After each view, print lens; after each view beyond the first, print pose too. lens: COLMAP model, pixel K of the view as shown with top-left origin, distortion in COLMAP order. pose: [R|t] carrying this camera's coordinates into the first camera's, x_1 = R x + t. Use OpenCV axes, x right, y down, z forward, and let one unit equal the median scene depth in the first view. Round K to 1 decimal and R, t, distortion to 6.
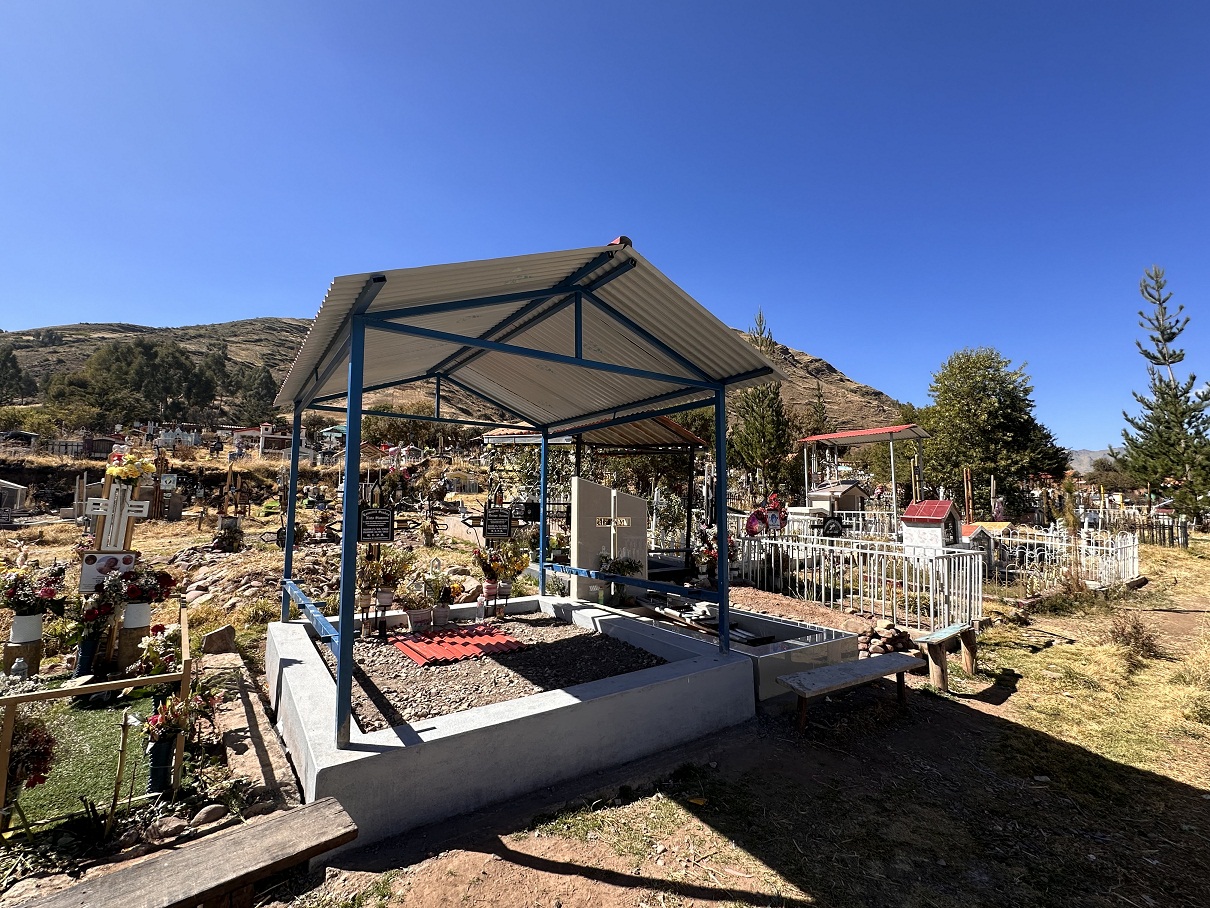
lens RADIAL K [[542.1, 0, 600.1], [0, 542.1, 457.2], [0, 0, 1]] dist [0.001438, -0.000034]
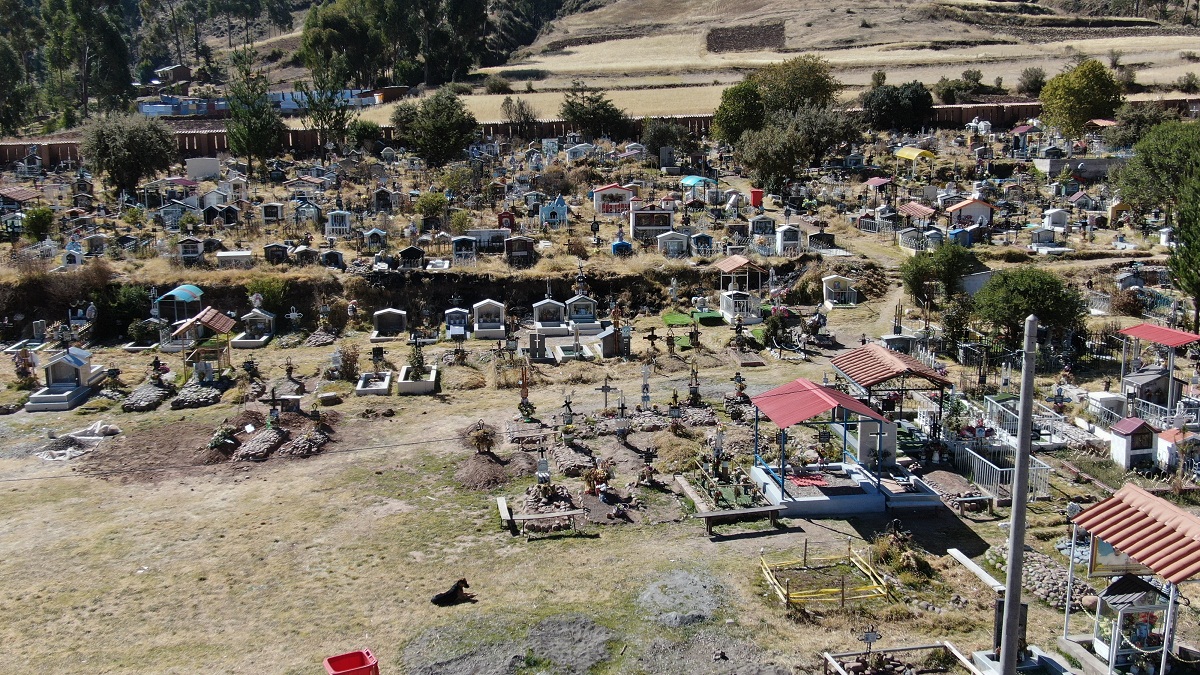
lens RADIAL K [[1113.3, 0, 598.4], [0, 1113.3, 337.2], [0, 0, 1]] dist [-0.003420, 0.000000]
pose [[0.879336, 0.068347, -0.471272, 0.057832], [0.054854, 0.968521, 0.242812, -0.073263], [0.473033, -0.239364, 0.847906, -0.169693]]
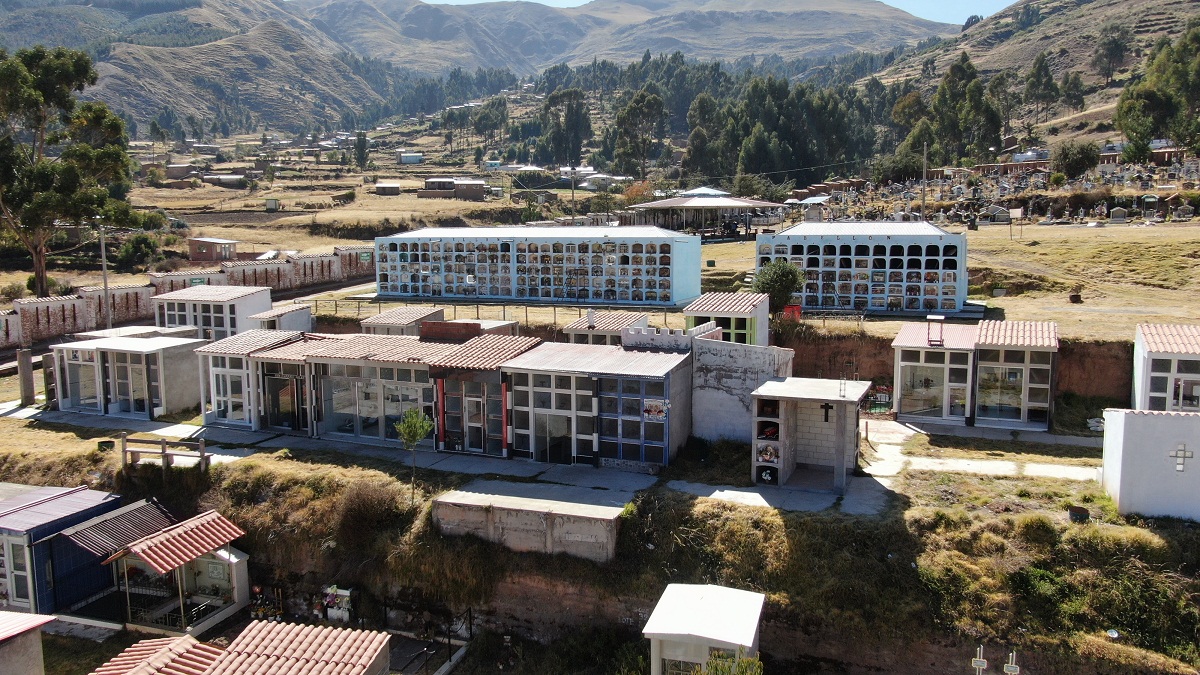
lens RADIAL K [[919.8, 0, 605.2], [0, 919.8, 338.2], [0, 0, 1]] dist [-0.014453, -0.002819]
pose [[0.368982, 0.103867, -0.923614, 0.271334], [0.095013, 0.984315, 0.148650, -0.041520], [0.924567, -0.142604, 0.353326, -0.578517]]
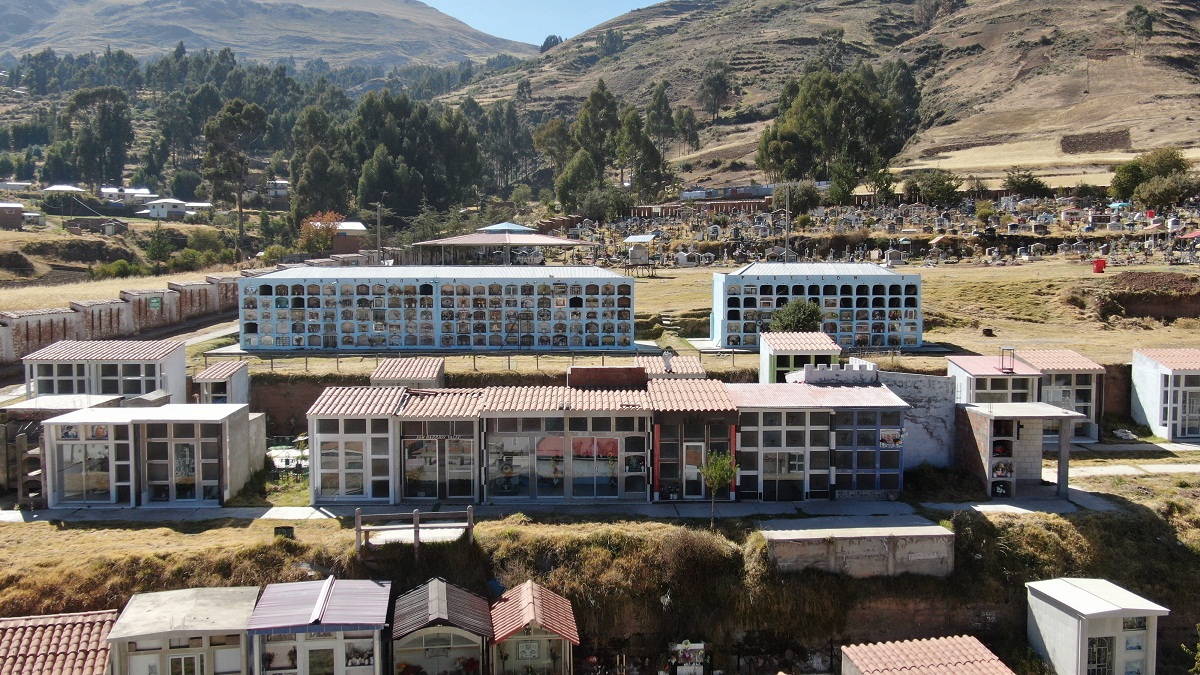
lens RADIAL K [[1113.3, 0, 608.9], [0, 1113.3, 340.2], [0, 0, 1]] dist [-0.003420, 0.000000]
pose [[0.731706, 0.039115, -0.680497, 0.205636], [0.069369, 0.988895, 0.131431, -0.059396], [0.678081, -0.143374, 0.720868, -0.759547]]
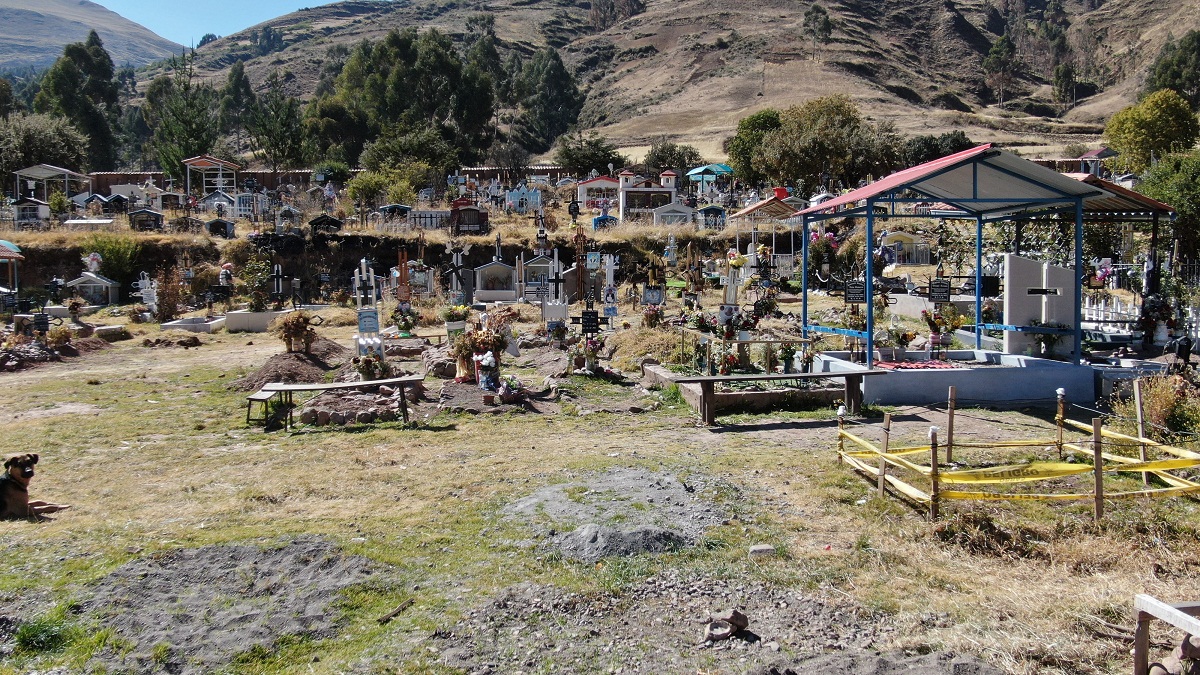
lens RADIAL K [[1113.3, 0, 597.1], [0, 1113.3, 337.8], [0, 0, 1]] dist [-0.003420, 0.000000]
pose [[0.870305, 0.012478, -0.492356, 0.017993], [0.053824, 0.991282, 0.120262, -0.005963], [0.489564, -0.131165, 0.862046, -0.075878]]
